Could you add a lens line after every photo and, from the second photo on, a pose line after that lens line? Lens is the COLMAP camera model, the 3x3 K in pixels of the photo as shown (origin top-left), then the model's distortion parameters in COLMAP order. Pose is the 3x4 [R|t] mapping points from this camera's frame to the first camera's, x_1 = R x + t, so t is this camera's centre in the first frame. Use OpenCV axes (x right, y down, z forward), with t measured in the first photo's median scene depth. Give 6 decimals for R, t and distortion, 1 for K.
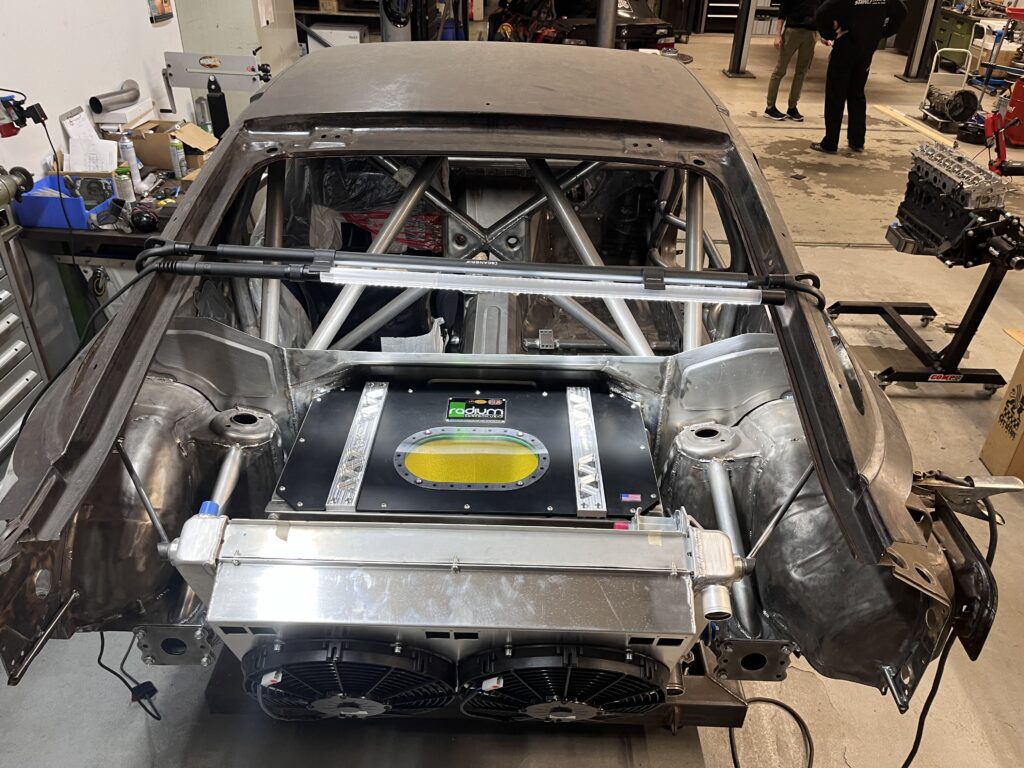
lens RADIAL K [[790.6, 0, 512.0], [0, 790.6, 384.0], [0, 0, 1]] dist [0.042780, -0.063894]
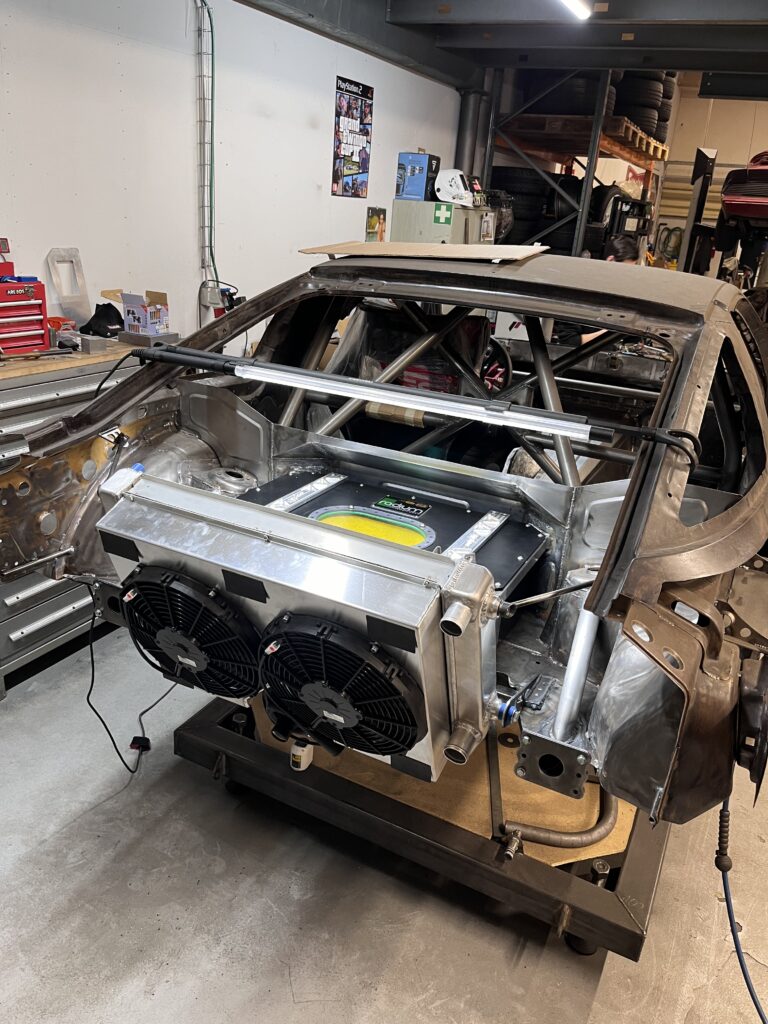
lens RADIAL K [[790.6, 0, 384.0], [0, 790.6, 512.0], [0, 0, 1]] dist [0.042780, -0.063894]
pose [[0.895706, 0.201971, -0.396130, 0.369969], [-0.279401, 0.948690, -0.148064, 0.210182], [0.345899, 0.243301, 0.906178, -0.042789]]
